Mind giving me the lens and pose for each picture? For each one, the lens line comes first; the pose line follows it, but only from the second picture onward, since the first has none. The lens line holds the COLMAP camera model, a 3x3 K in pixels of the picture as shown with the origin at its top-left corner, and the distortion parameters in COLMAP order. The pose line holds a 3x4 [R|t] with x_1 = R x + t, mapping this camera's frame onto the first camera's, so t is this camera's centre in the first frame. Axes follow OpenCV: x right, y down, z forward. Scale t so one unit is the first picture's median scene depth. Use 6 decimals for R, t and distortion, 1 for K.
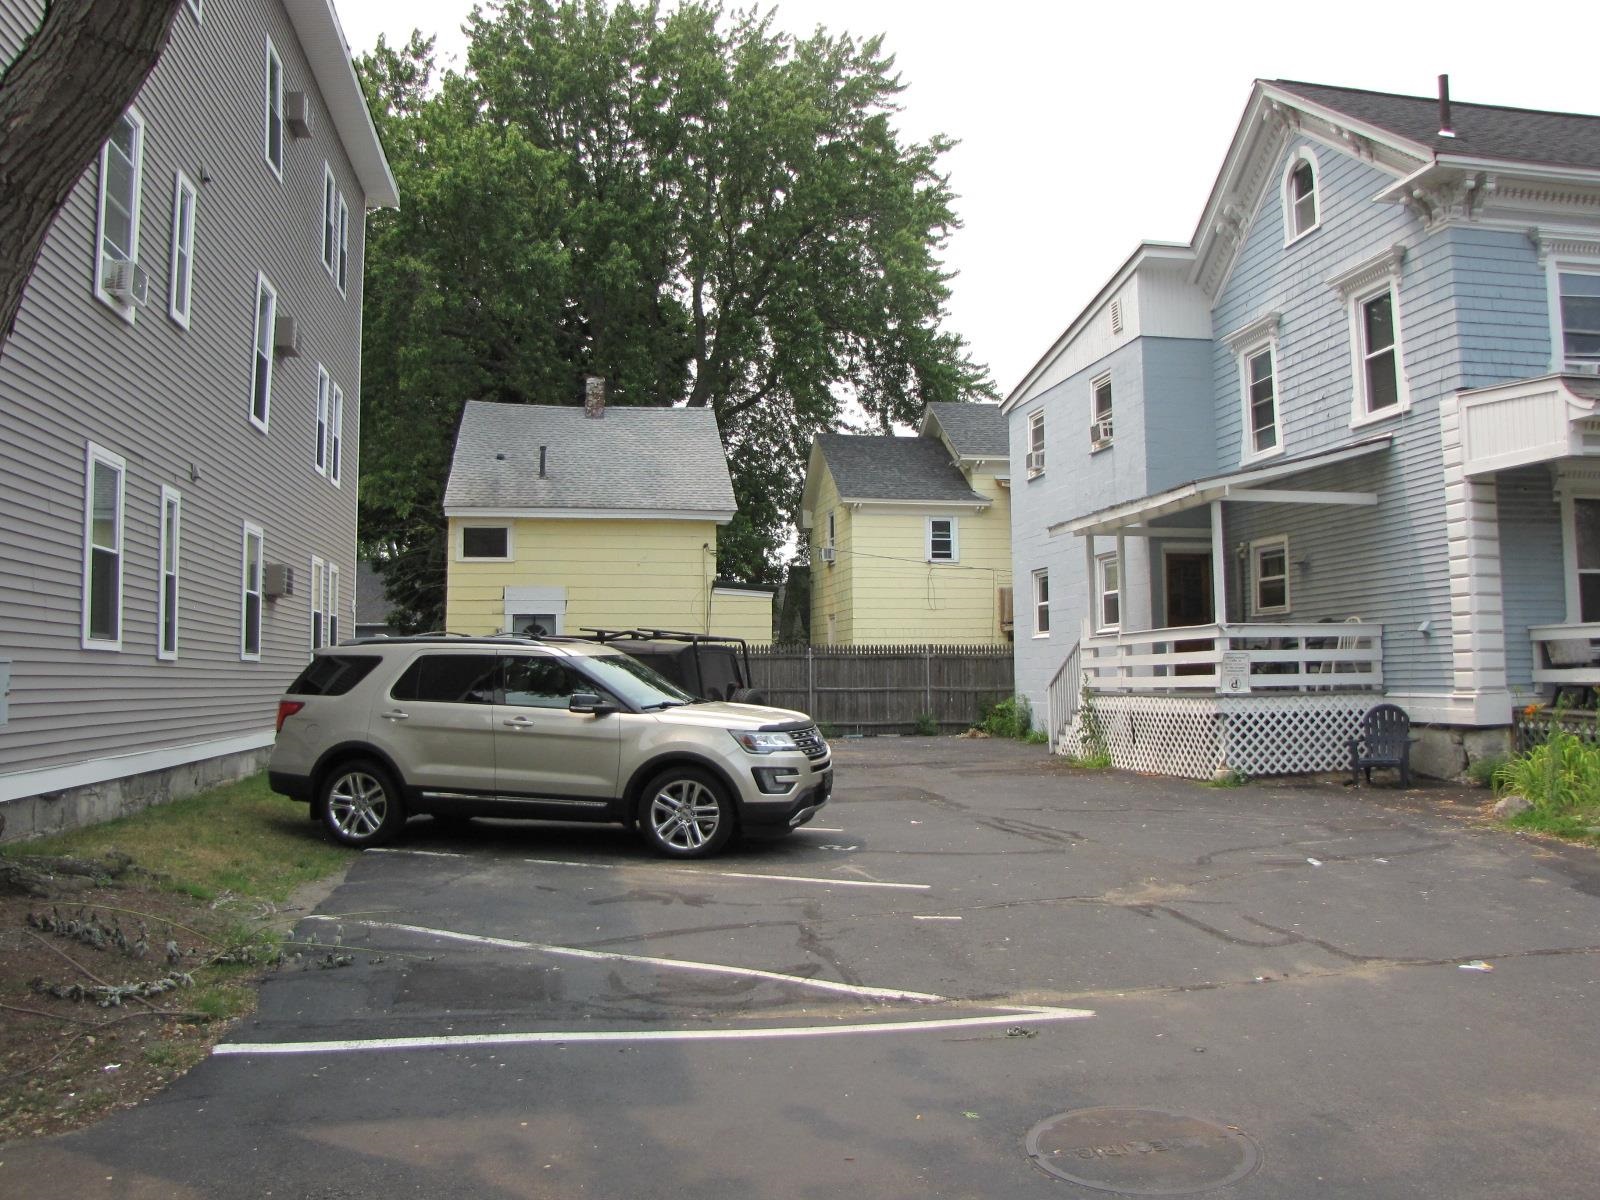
lens RADIAL K [[1354.4, 0, 833.4], [0, 1354.4, 569.7], [0, 0, 1]] dist [-0.175607, 0.154677]
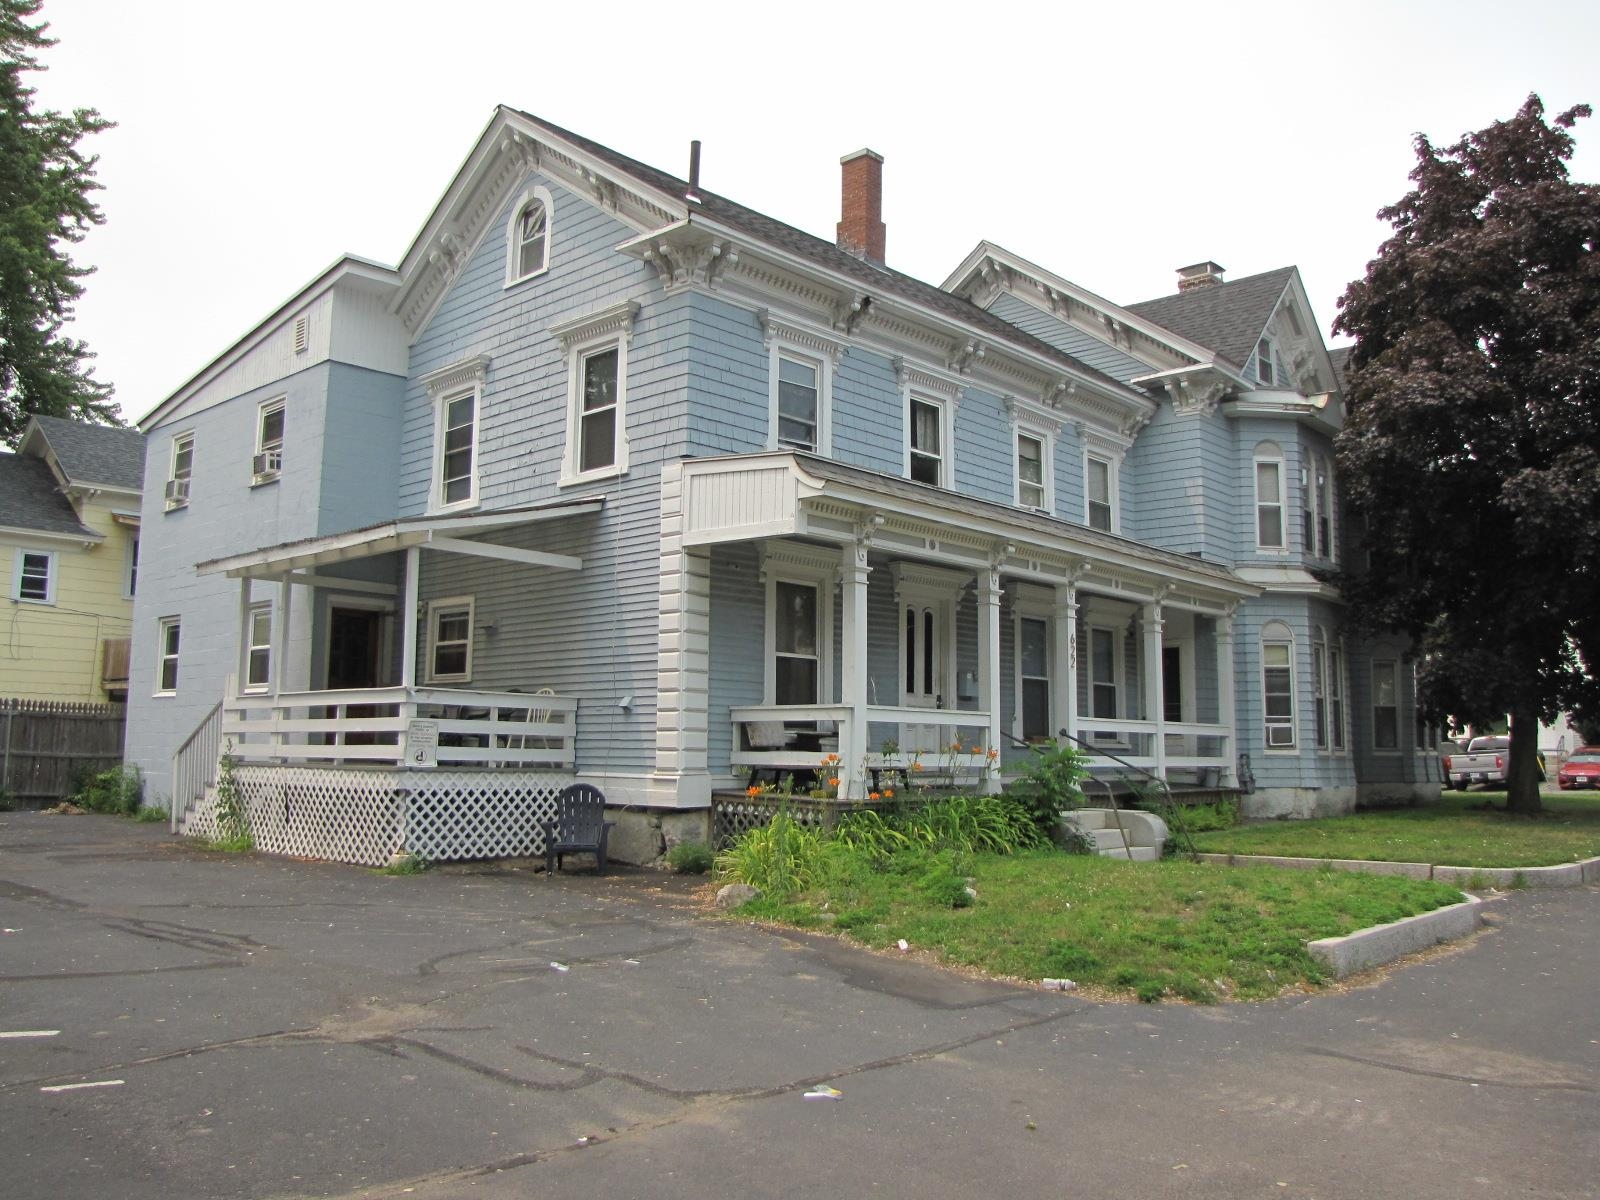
lens RADIAL K [[1354.4, 0, 833.4], [0, 1354.4, 569.7], [0, 0, 1]] dist [-0.175607, 0.154677]
pose [[0.794768, 0.099905, 0.598635, -0.016704], [-0.063773, 0.994645, -0.081327, 0.015689], [-0.603554, 0.026460, 0.796883, 0.122450]]
